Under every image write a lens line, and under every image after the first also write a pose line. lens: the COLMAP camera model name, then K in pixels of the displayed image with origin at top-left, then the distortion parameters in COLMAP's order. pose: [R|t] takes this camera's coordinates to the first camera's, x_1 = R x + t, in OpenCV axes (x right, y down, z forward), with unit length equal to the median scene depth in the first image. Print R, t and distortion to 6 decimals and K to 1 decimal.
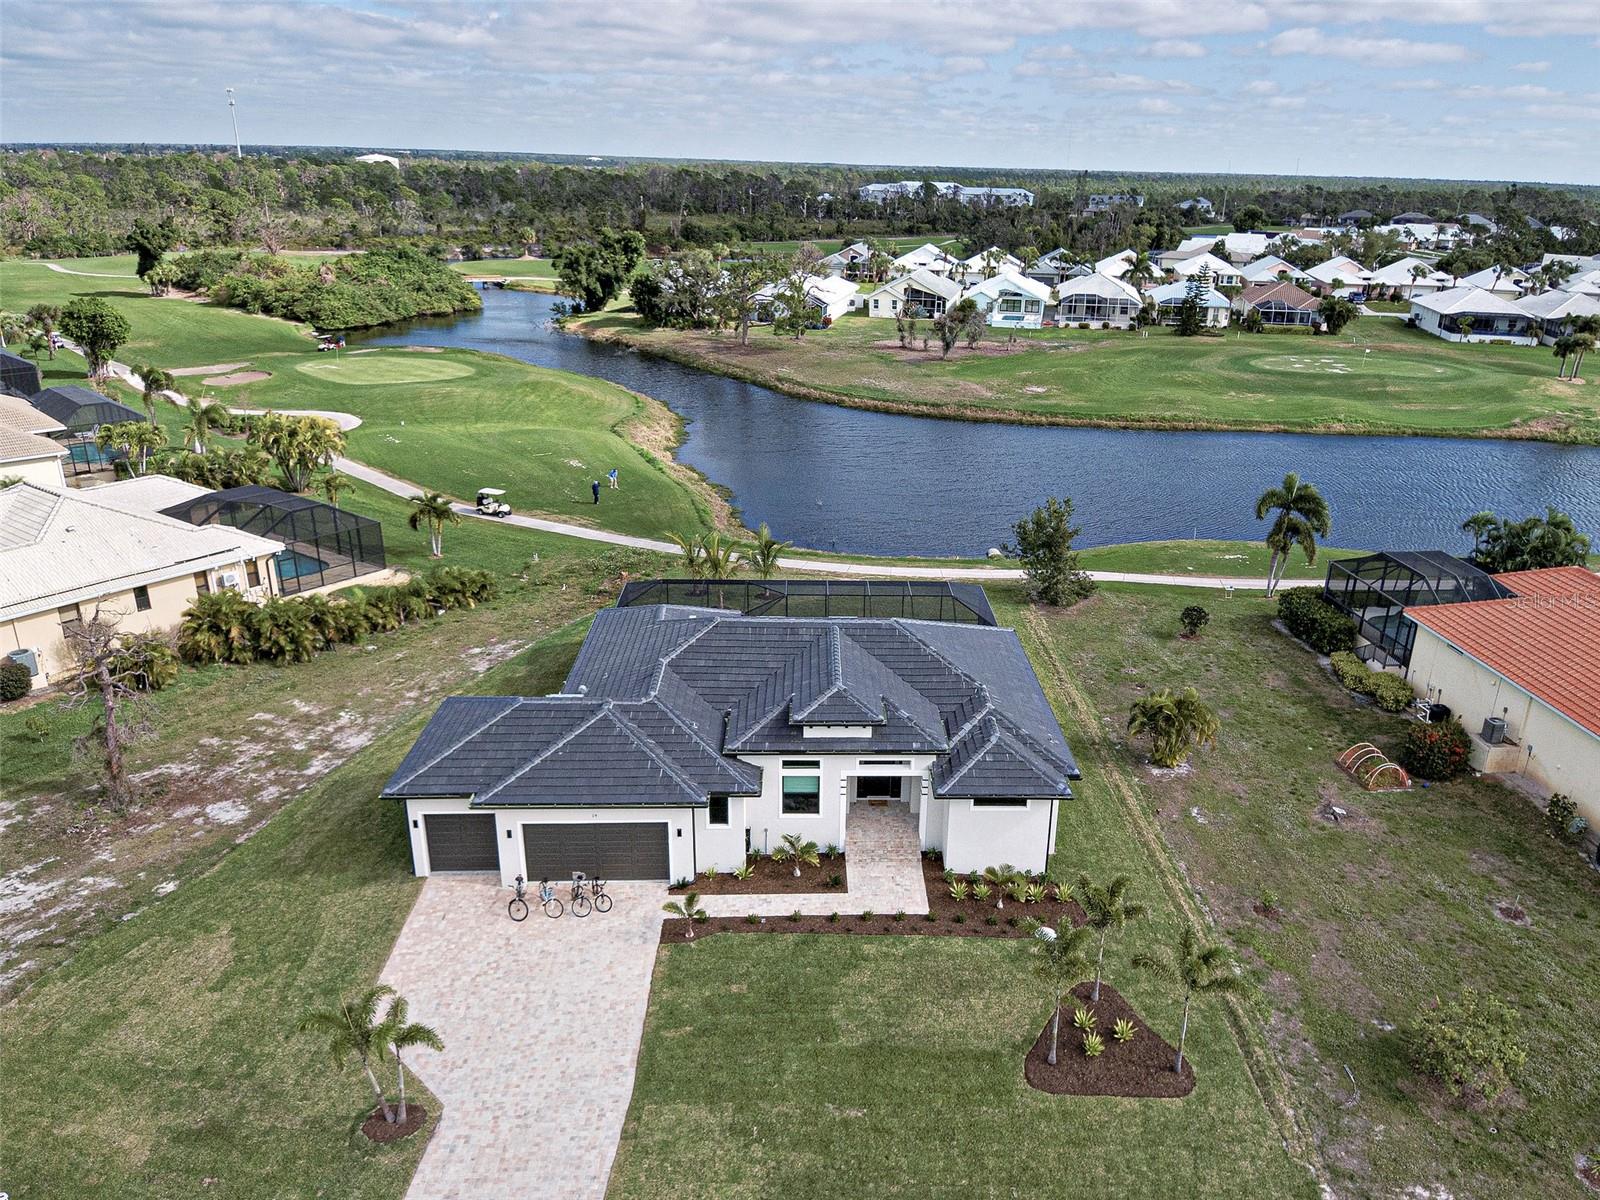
lens RADIAL K [[1165.9, 0, 866.1], [0, 1165.9, 638.7], [0, 0, 1]] dist [0.104408, -0.146885]
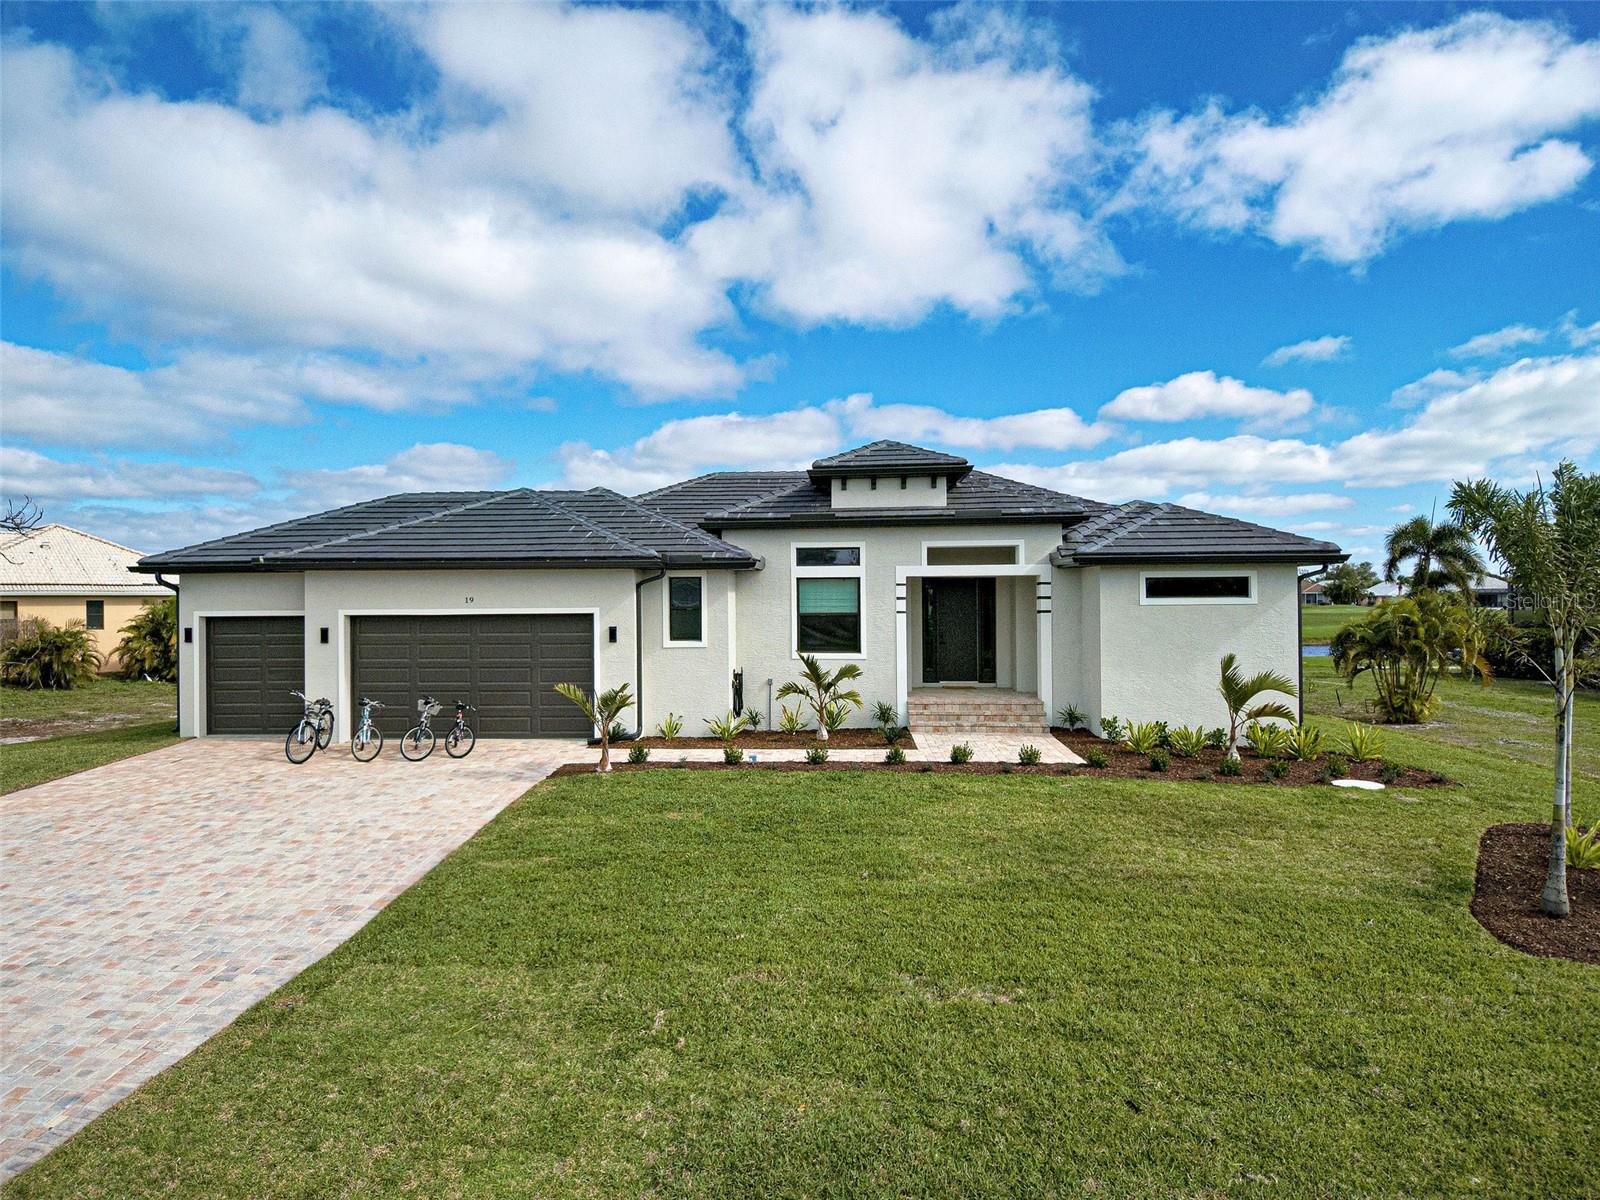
lens RADIAL K [[957.3, 0, 777.2], [0, 957.3, 595.7], [0, 0, 1]] dist [0.094625, -0.127131]
pose [[0.991840, -0.034966, -0.122600, -0.015012], [-0.013921, 0.926200, -0.376774, 0.207298], [0.126726, 0.375407, 0.918156, 0.372365]]
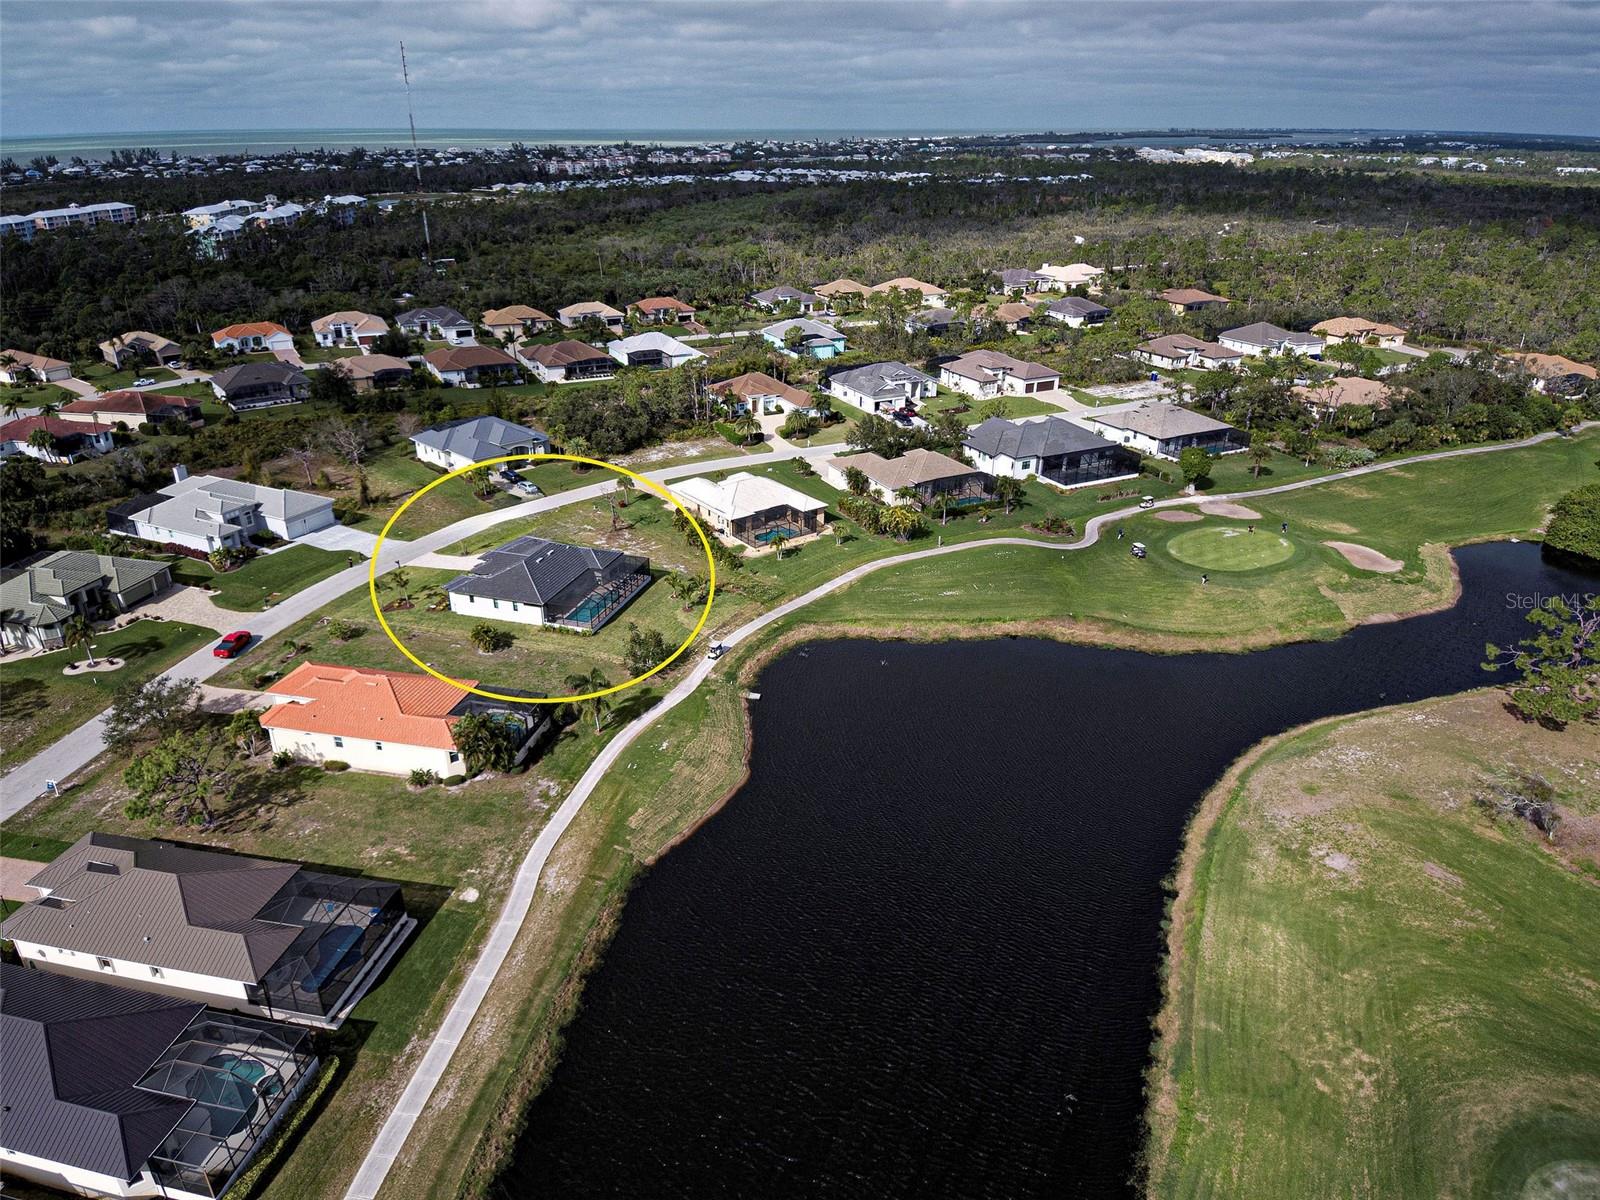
lens RADIAL K [[1008.4, 0, 775.3], [0, 1008.4, 600.5], [0, 0, 1]] dist [0.105210, -0.148359]
pose [[-0.349822, 0.369707, -0.860779, 1.759782], [-0.358658, 0.795976, 0.487633, -1.217841], [0.865442, 0.479310, -0.145851, 1.602749]]
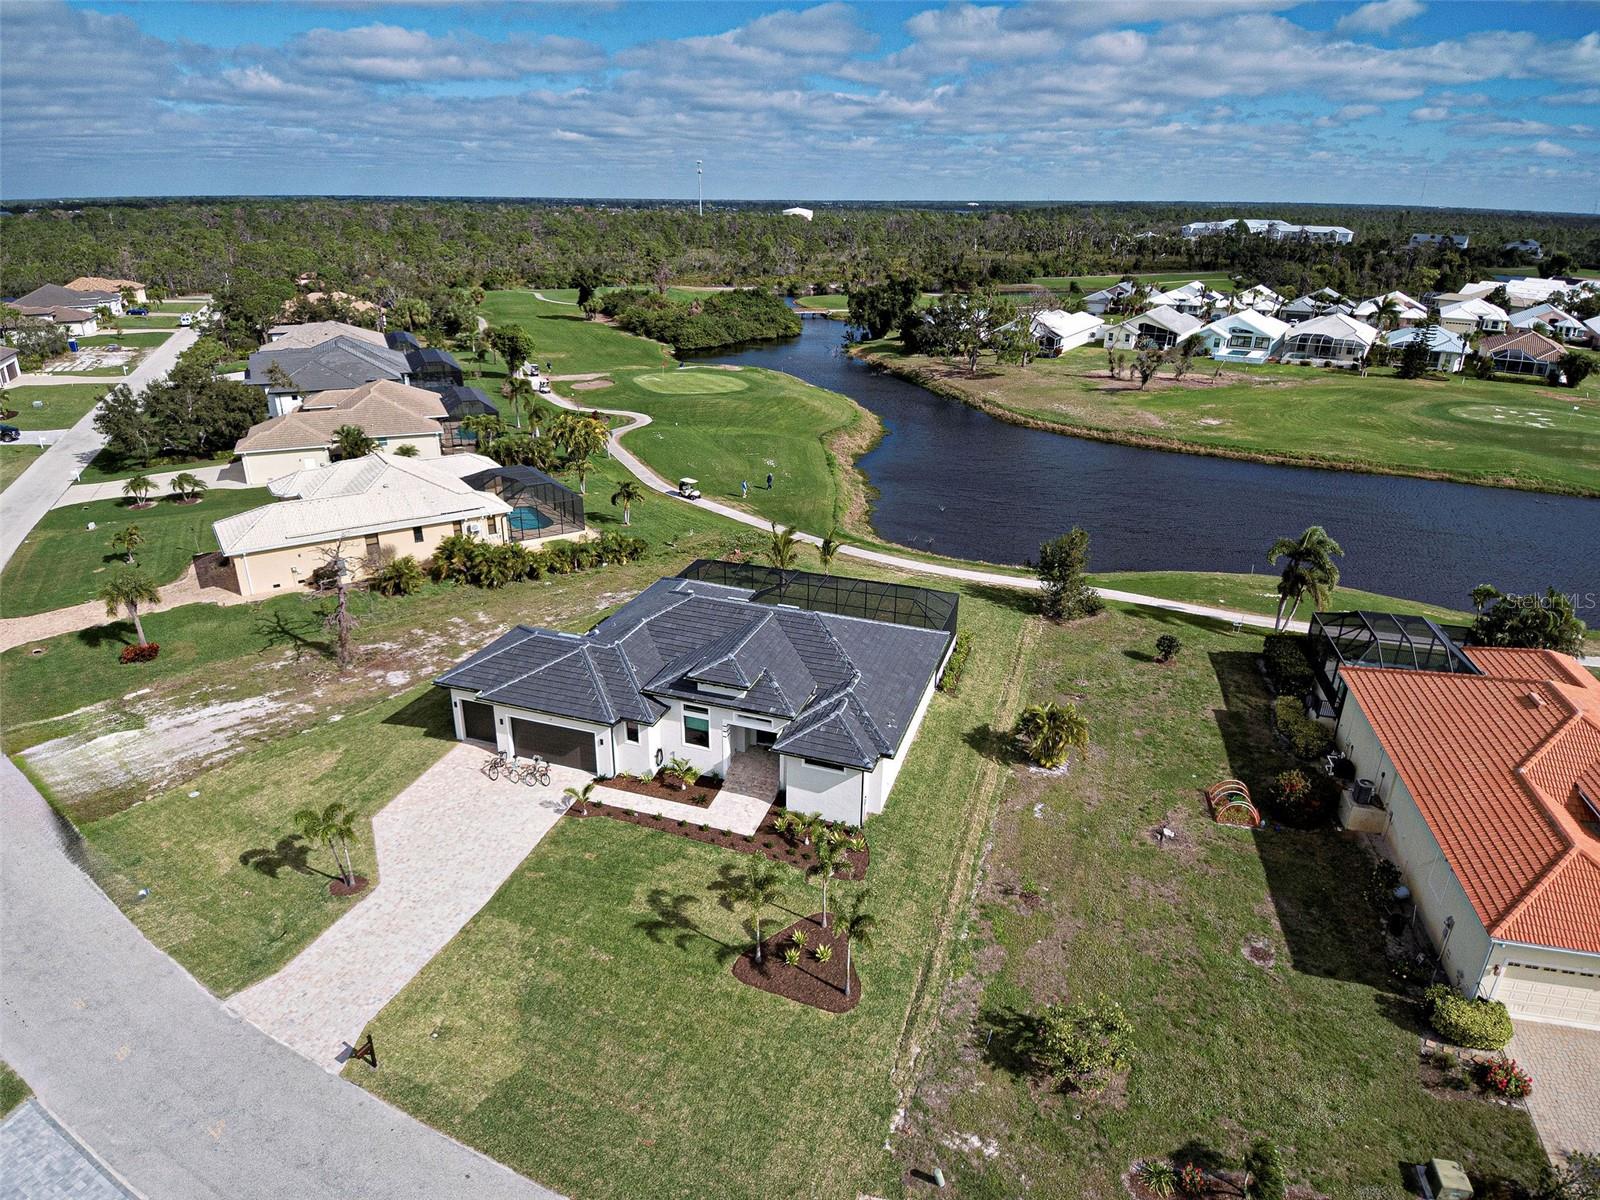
lens RADIAL K [[957.3, 0, 777.2], [0, 957.3, 595.7], [0, 0, 1]] dist [0.094625, -0.127131]
pose [[0.921697, 0.127339, -0.366415, 0.284710], [-0.127679, 0.991539, 0.023418, -0.041672], [0.366297, 0.025199, 0.930157, -0.007322]]
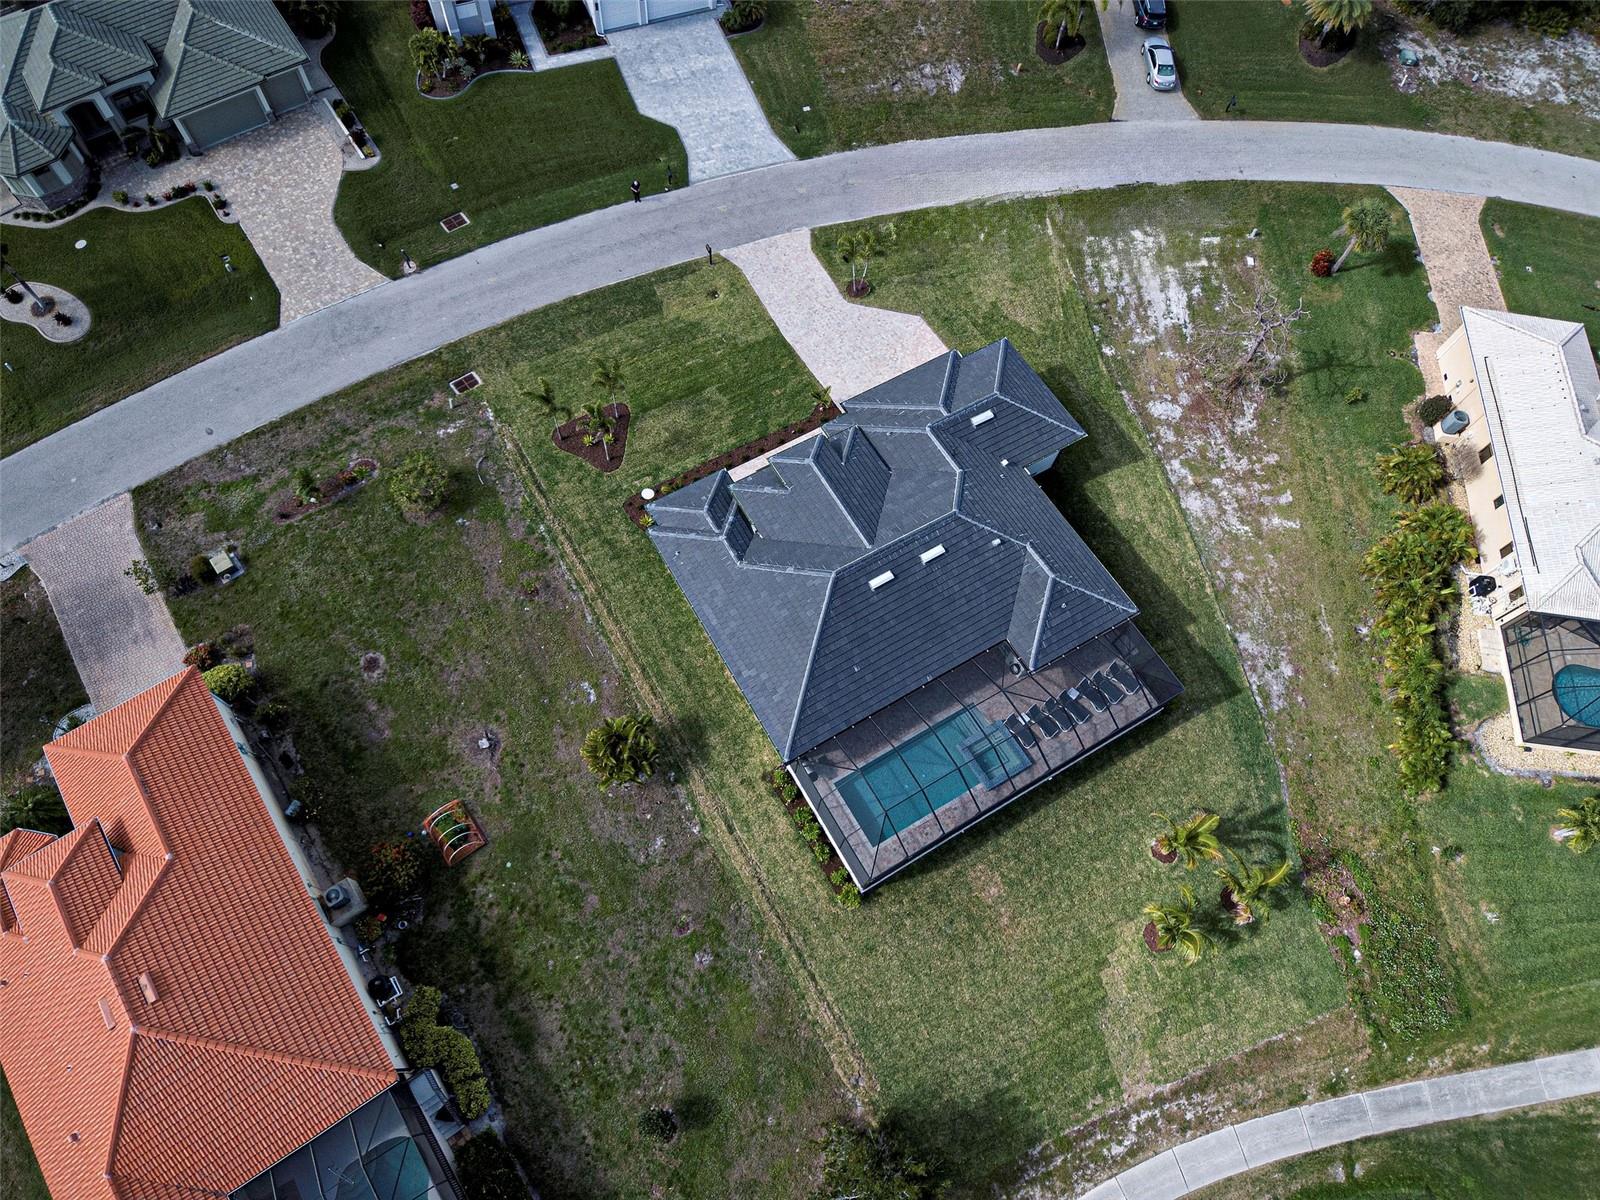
lens RADIAL K [[957.3, 0, 777.2], [0, 957.3, 595.7], [0, 0, 1]] dist [0.094625, -0.127131]
pose [[-0.885620, 0.393167, -0.247178, 0.245722], [-0.228964, 0.093410, 0.968943, -0.715872], [0.404045, 0.914710, 0.007295, 0.756360]]
